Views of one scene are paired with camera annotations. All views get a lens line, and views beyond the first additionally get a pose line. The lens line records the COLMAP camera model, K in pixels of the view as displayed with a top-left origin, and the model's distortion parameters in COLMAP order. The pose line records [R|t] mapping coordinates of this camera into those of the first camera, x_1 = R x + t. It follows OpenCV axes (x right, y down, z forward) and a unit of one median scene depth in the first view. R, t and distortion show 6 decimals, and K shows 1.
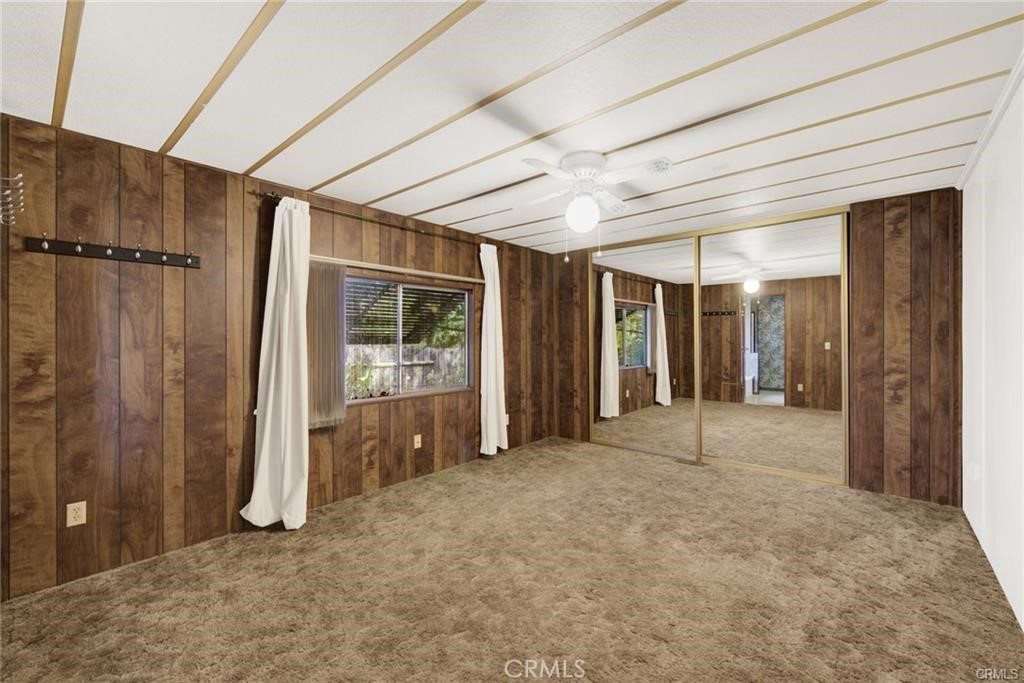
lens RADIAL K [[416.4, 0, 512.0], [0, 416.4, 341.5], [0, 0, 1]] dist [0.000104, -0.000184]
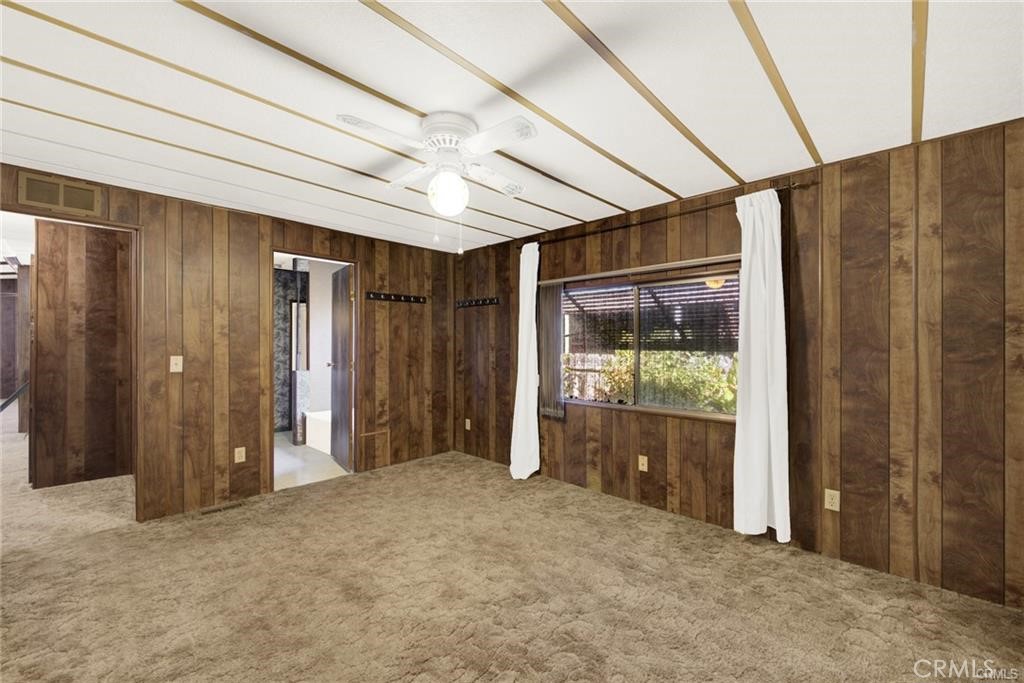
lens RADIAL K [[416.4, 0, 512.0], [0, 416.4, 341.5], [0, 0, 1]] dist [0.000104, -0.000184]
pose [[-0.042814, -0.000694, -0.999083, 0.722795], [-0.004919, 0.999988, -0.000484, -0.014221], [0.999071, 0.004894, -0.042817, 0.842074]]
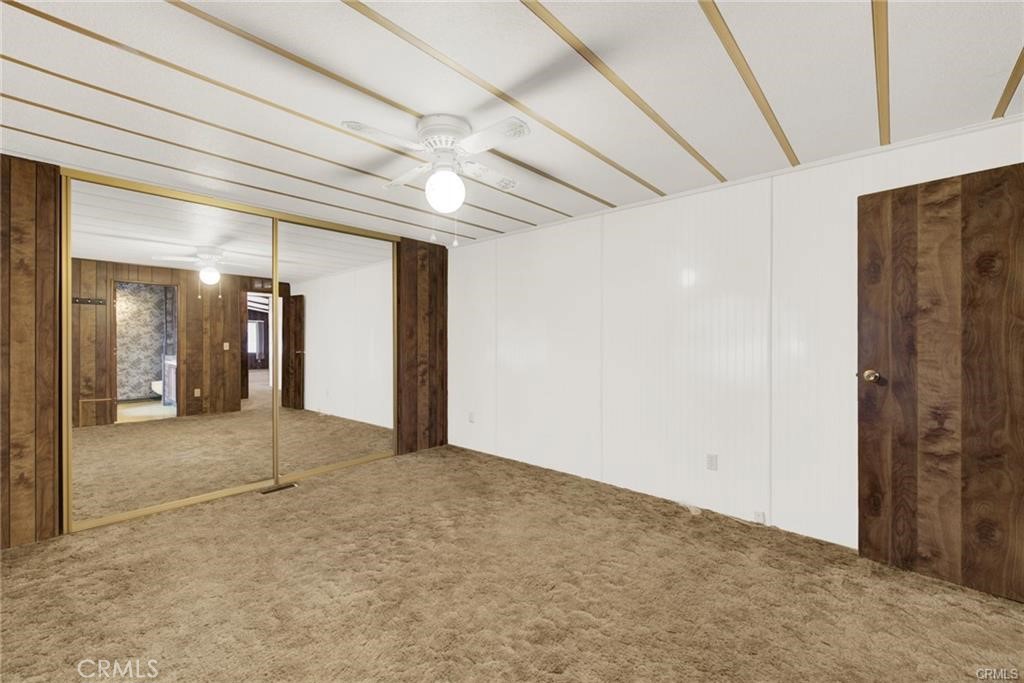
lens RADIAL K [[434.2, 0, 512.0], [0, 434.2, 341.5], [0, 0, 1]] dist [0.001923, -0.000101]
pose [[-0.002452, 0.001724, 0.999996, -0.530040], [-0.001532, 0.999997, -0.001728, -0.000480], [-0.999996, -0.001536, -0.002450, 0.641620]]
